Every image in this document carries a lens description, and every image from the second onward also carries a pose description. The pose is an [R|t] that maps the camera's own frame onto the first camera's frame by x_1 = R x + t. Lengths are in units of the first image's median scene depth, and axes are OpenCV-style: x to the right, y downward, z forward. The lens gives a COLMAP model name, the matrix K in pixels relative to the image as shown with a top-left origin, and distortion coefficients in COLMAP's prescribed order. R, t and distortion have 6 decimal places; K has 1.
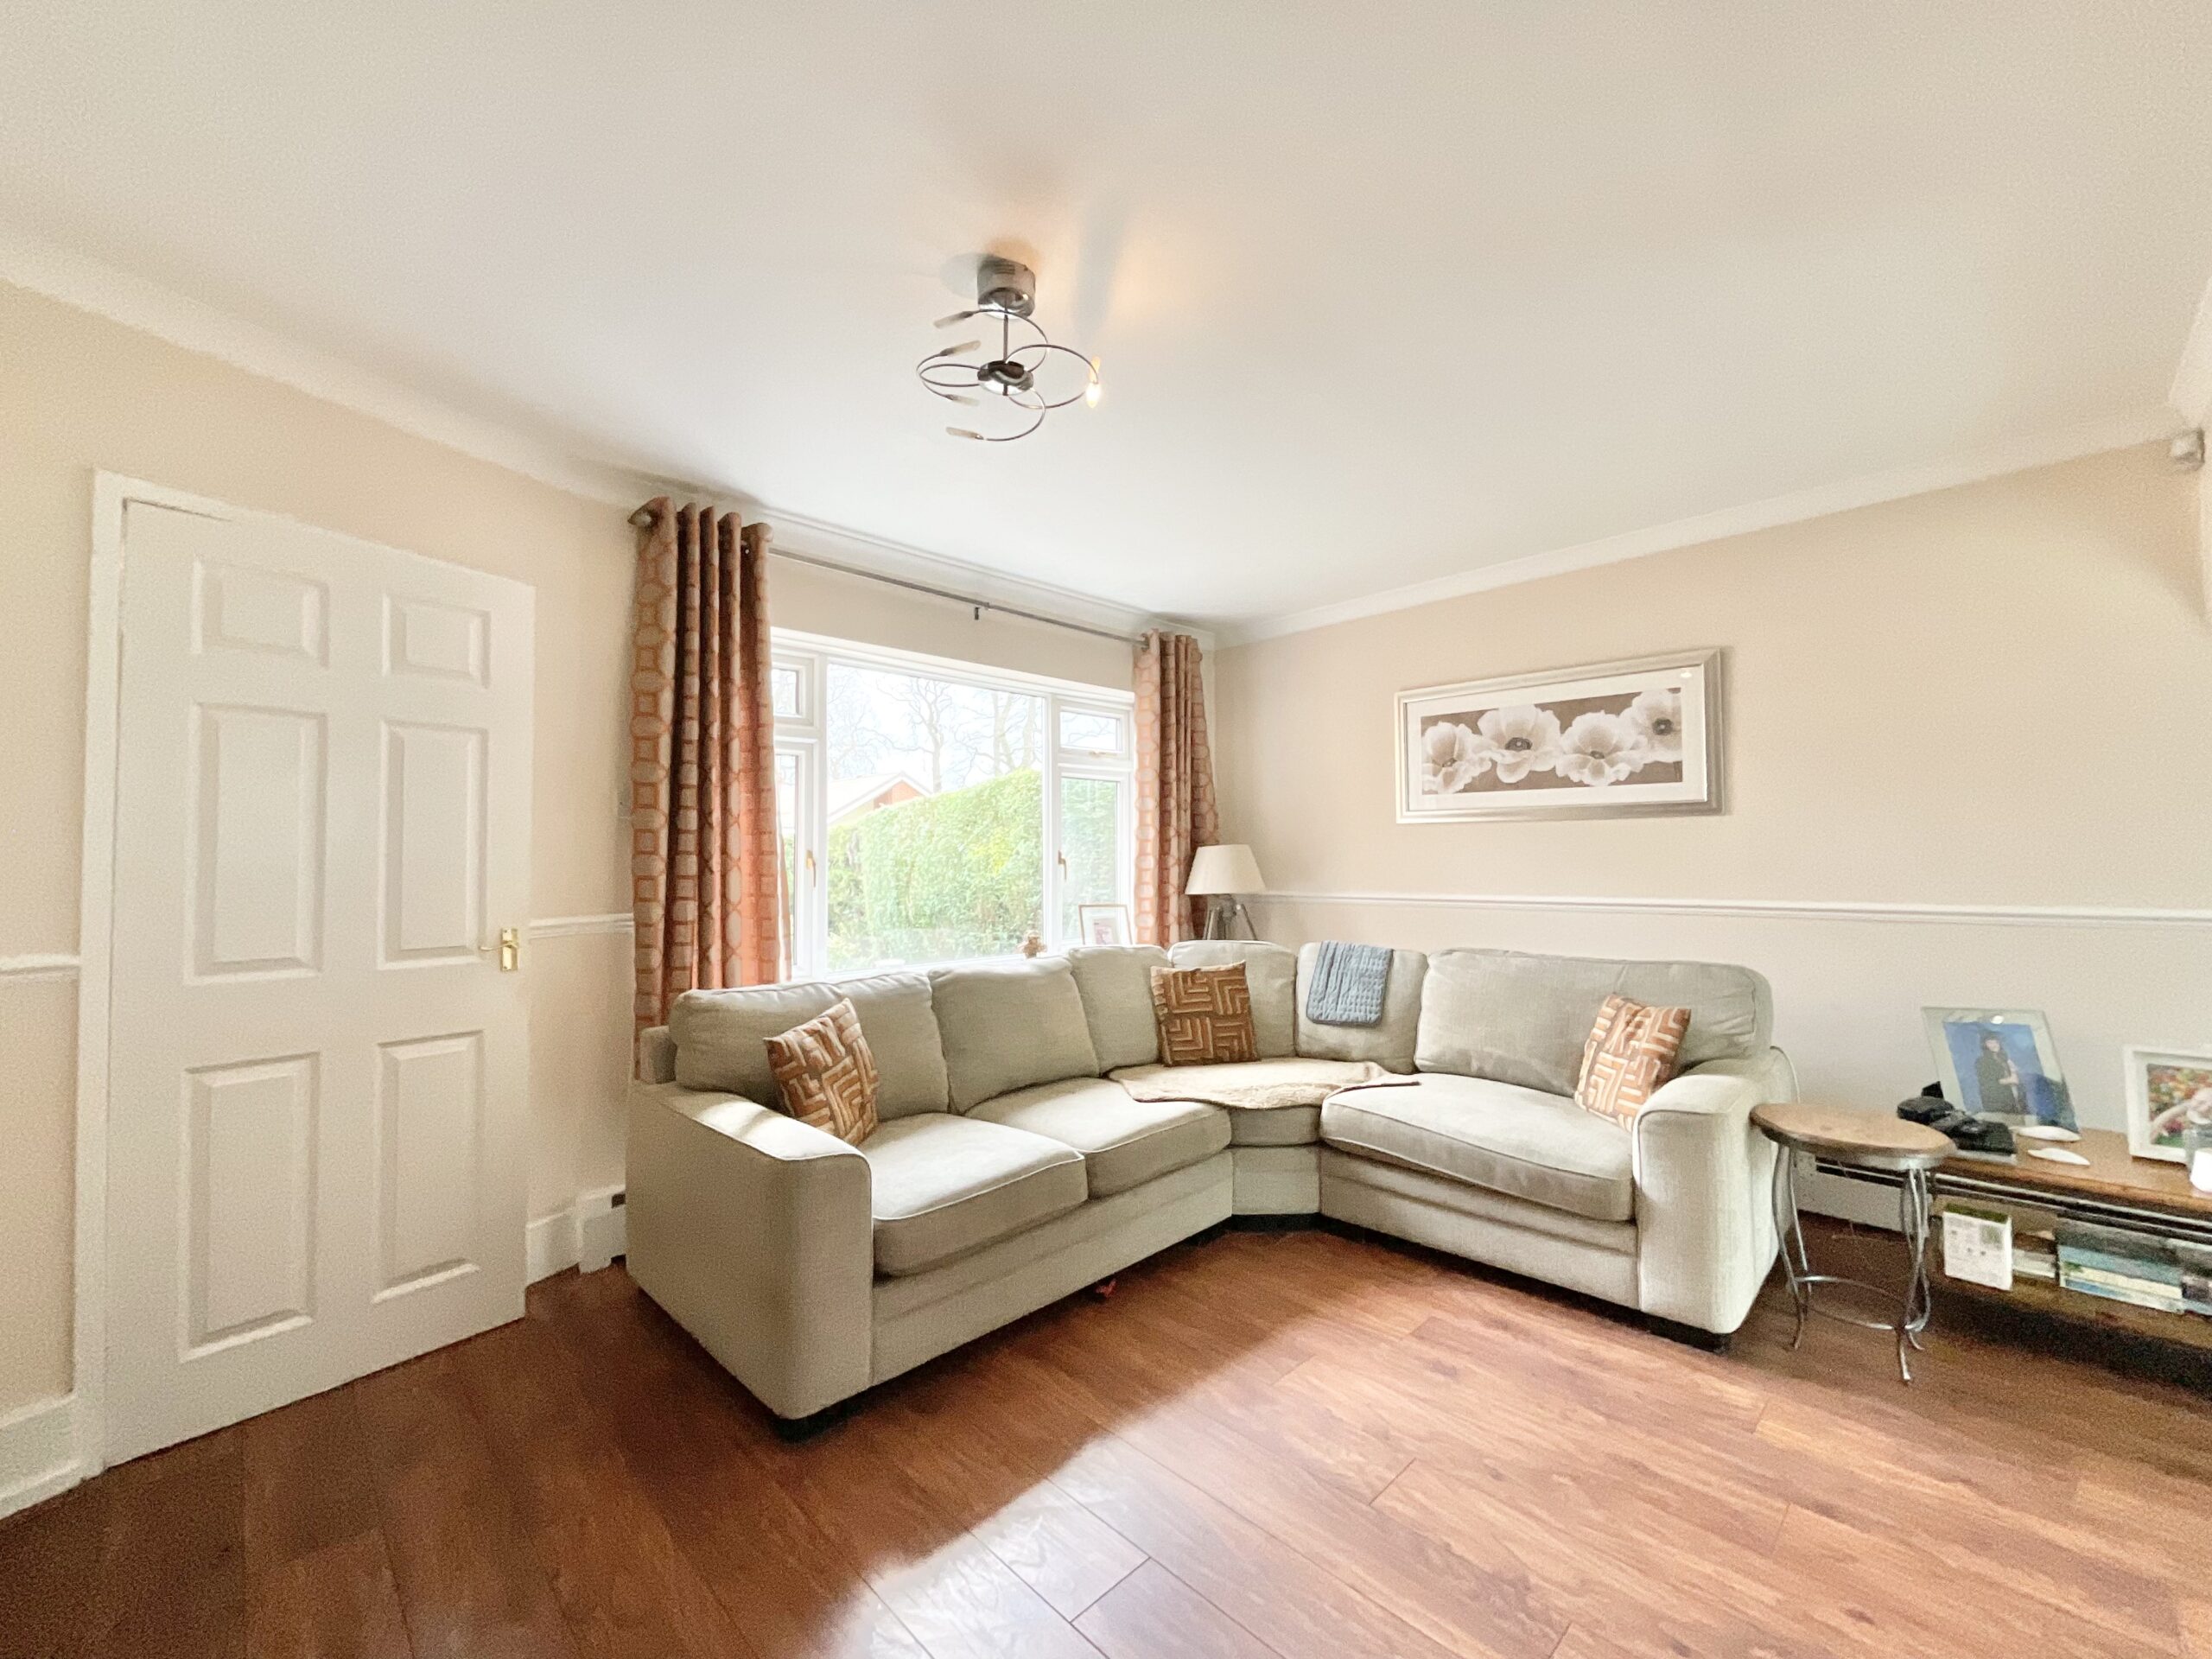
lens RADIAL K [[908.4, 0, 1106.0], [0, 908.4, 829.5], [0, 0, 1]] dist [0.019340, 0.000083]
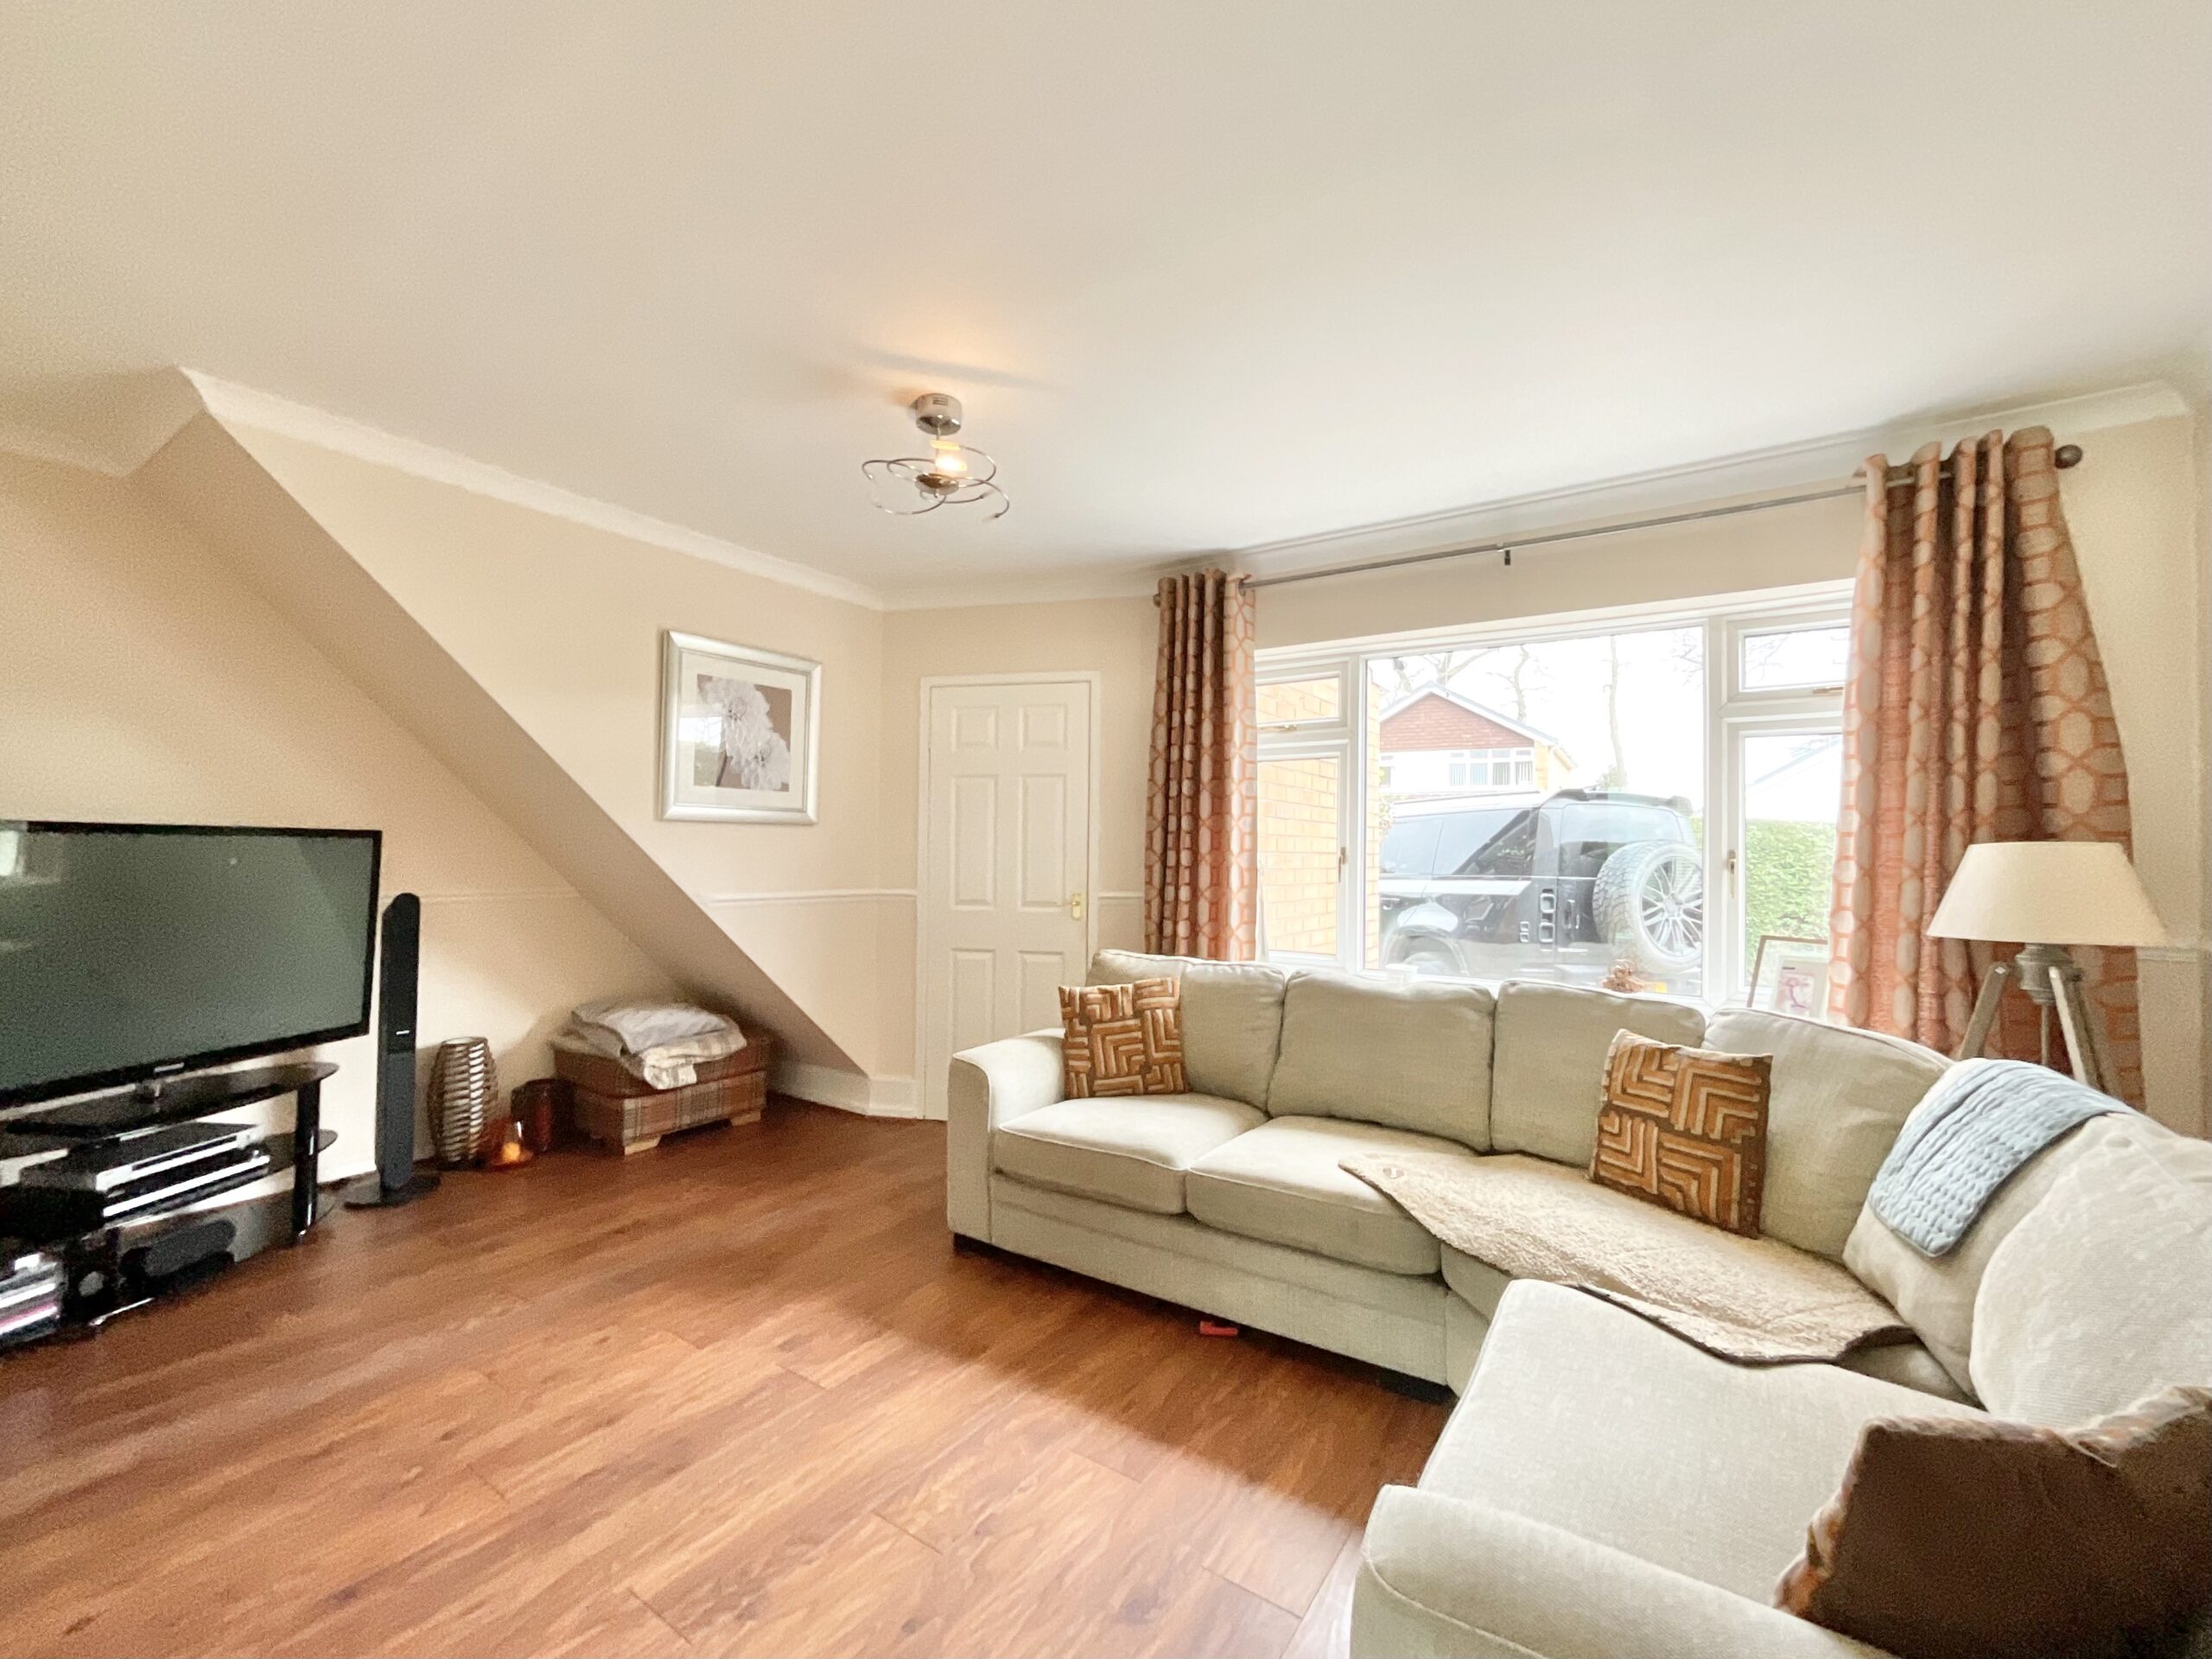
lens RADIAL K [[927.8, 0, 1106.0], [0, 927.8, 829.5], [0, 0, 1]] dist [-0.003027, -0.000116]
pose [[0.192861, -0.013756, -0.981130, 0.797356], [0.018172, 0.999780, -0.010445, 0.010772], [0.981058, -0.015815, 0.193069, 0.644456]]
